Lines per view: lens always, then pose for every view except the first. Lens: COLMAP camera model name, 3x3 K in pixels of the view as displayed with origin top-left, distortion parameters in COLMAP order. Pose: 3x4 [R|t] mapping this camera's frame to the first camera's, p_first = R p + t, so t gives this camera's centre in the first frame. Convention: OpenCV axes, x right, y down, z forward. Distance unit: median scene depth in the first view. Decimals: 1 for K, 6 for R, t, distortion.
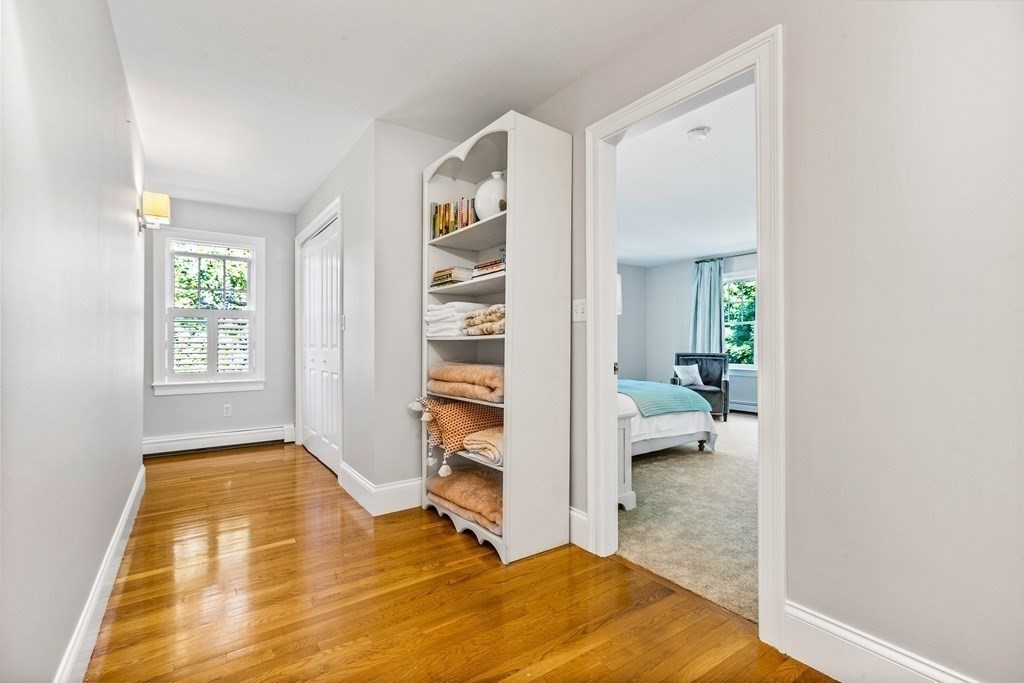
lens RADIAL K [[463.6, 0, 510.8], [0, 463.6, 342.8], [0, 0, 1]] dist [-0.009124, 0.003354]
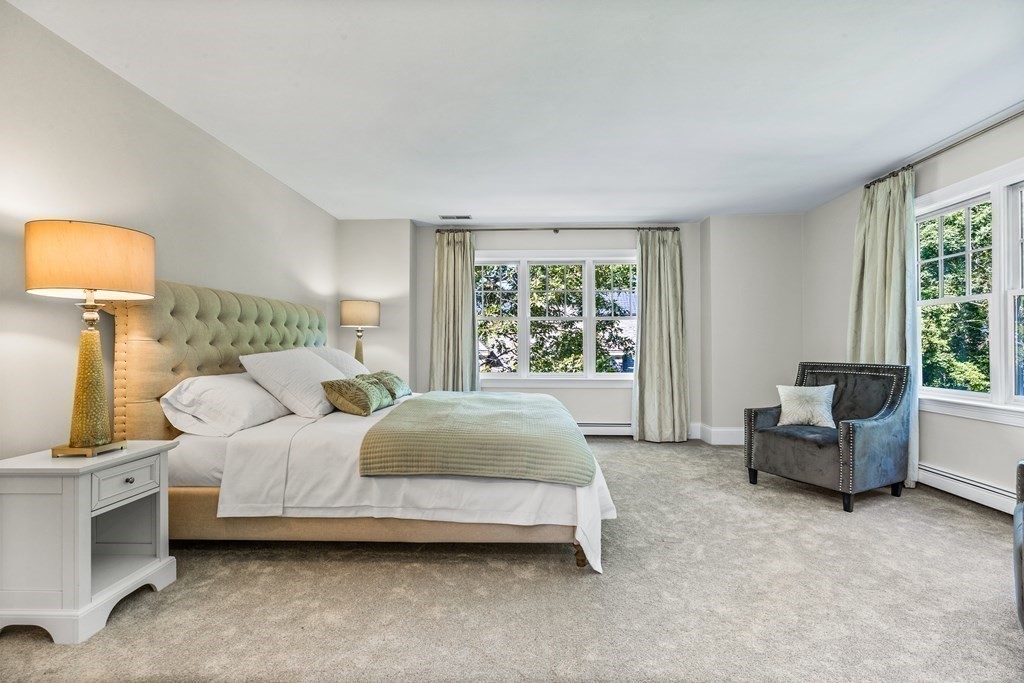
lens RADIAL K [[463.6, 0, 510.1], [0, 463.6, 344.8], [0, 0, 1]] dist [-0.009124, 0.003354]
pose [[0.776972, -0.002705, -0.629530, 0.436025], [0.007675, 0.999957, 0.005176, -0.003414], [0.629489, -0.008853, 0.776959, 0.366559]]
